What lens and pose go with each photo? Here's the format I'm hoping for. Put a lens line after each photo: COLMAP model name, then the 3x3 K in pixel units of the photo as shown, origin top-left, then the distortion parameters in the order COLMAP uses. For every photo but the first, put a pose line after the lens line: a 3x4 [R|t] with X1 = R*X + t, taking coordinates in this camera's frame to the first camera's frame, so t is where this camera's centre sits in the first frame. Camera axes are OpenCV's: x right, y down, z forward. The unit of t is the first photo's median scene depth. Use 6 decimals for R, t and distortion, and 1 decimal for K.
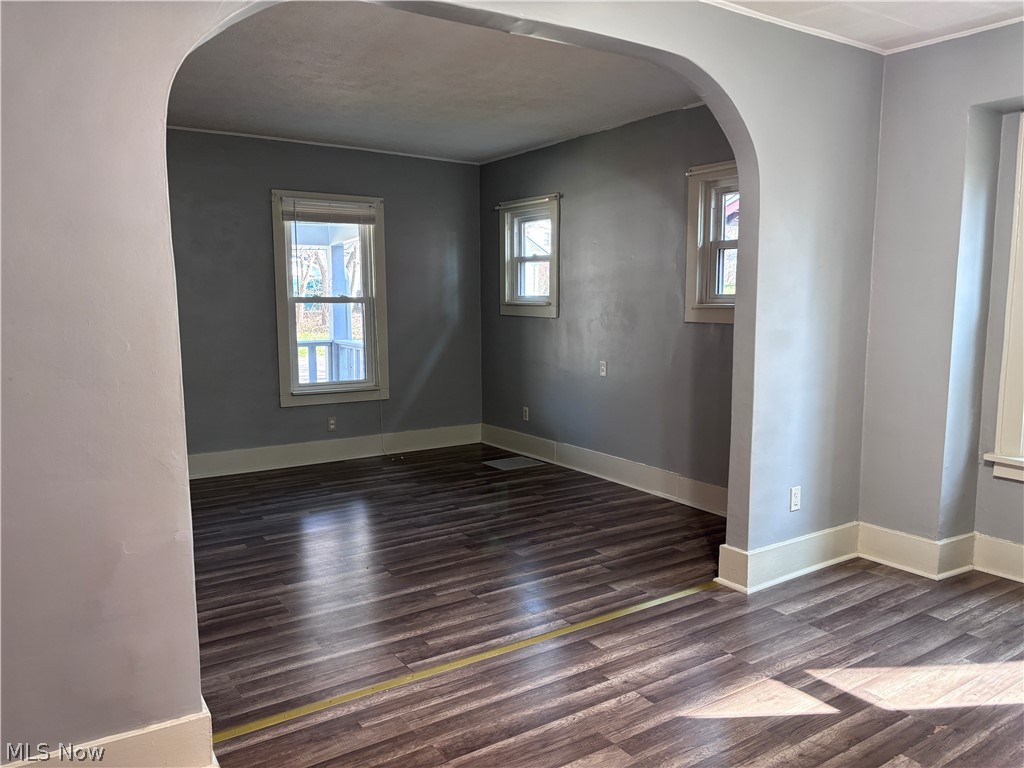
lens RADIAL K [[766.2, 0, 507.2], [0, 766.2, 385.5], [0, 0, 1]] dist [0.009780, 0.002059]
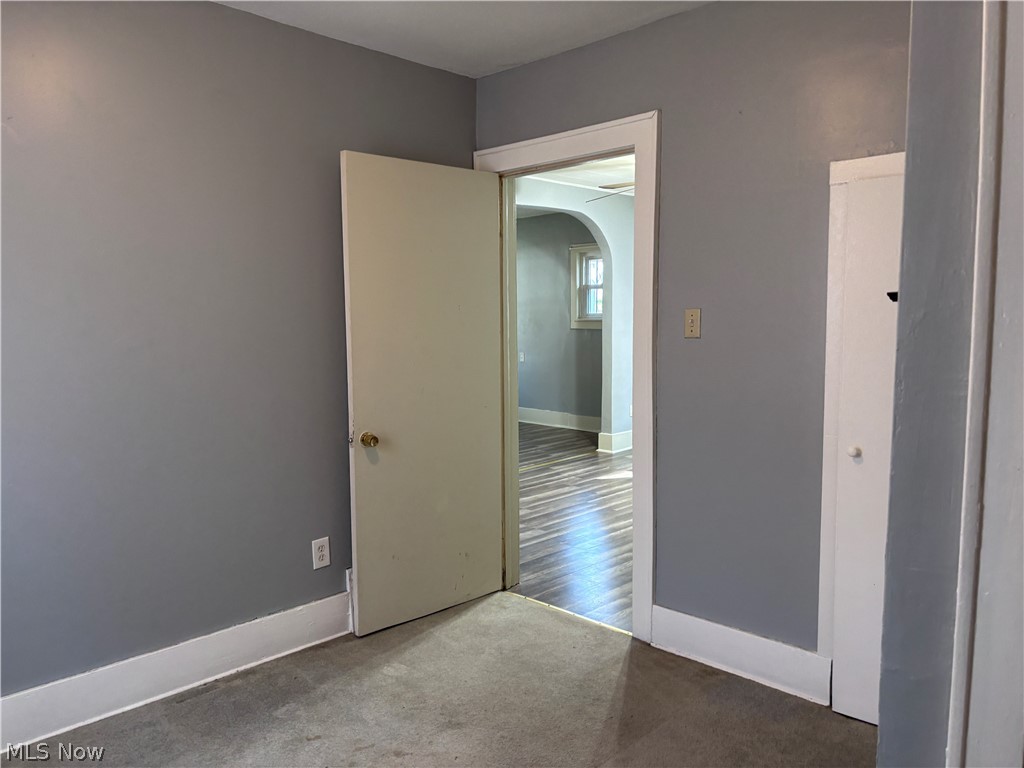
lens RADIAL K [[766.2, 0, 513.6], [0, 766.2, 384.5], [0, 0, 1]] dist [0.009780, 0.002059]
pose [[0.976805, -0.027397, 0.212373, -0.405821], [0.030460, 0.999474, -0.011166, 0.091643], [-0.211955, 0.017376, 0.977125, -1.039816]]
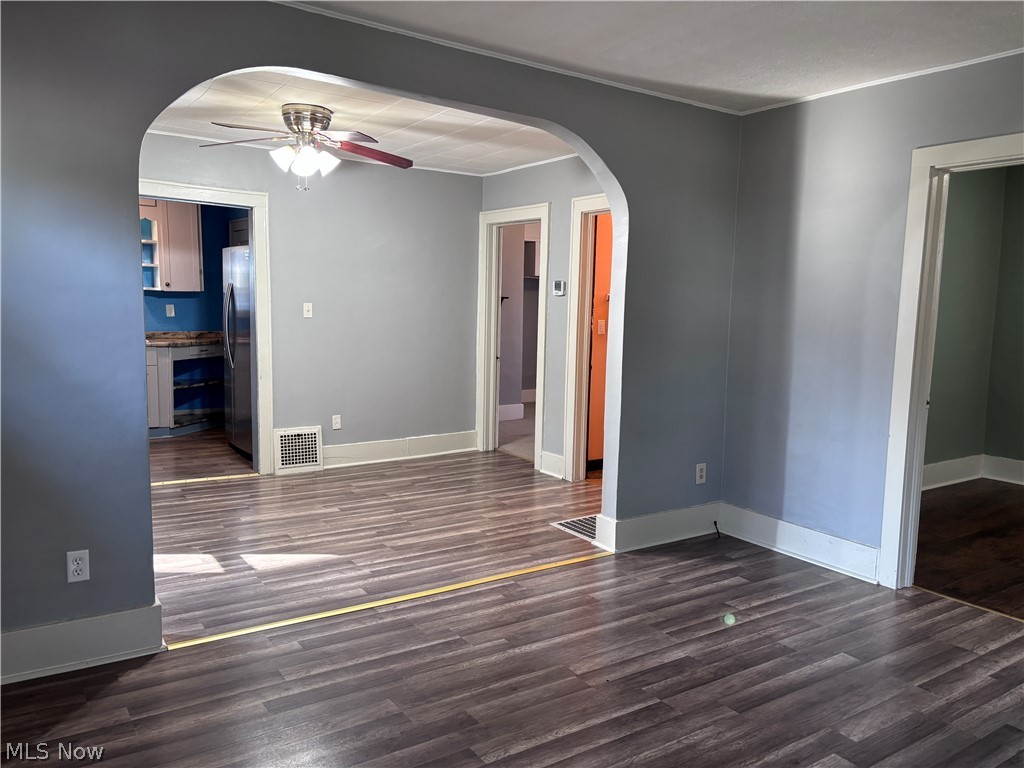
lens RADIAL K [[766.2, 0, 509.7], [0, 766.2, 385.1], [0, 0, 1]] dist [0.009780, 0.002059]
pose [[-0.999743, -0.020478, -0.009749, -0.082036], [-0.022133, 0.974732, 0.222277, -0.214574], [0.004951, 0.222435, -0.974935, 1.793347]]
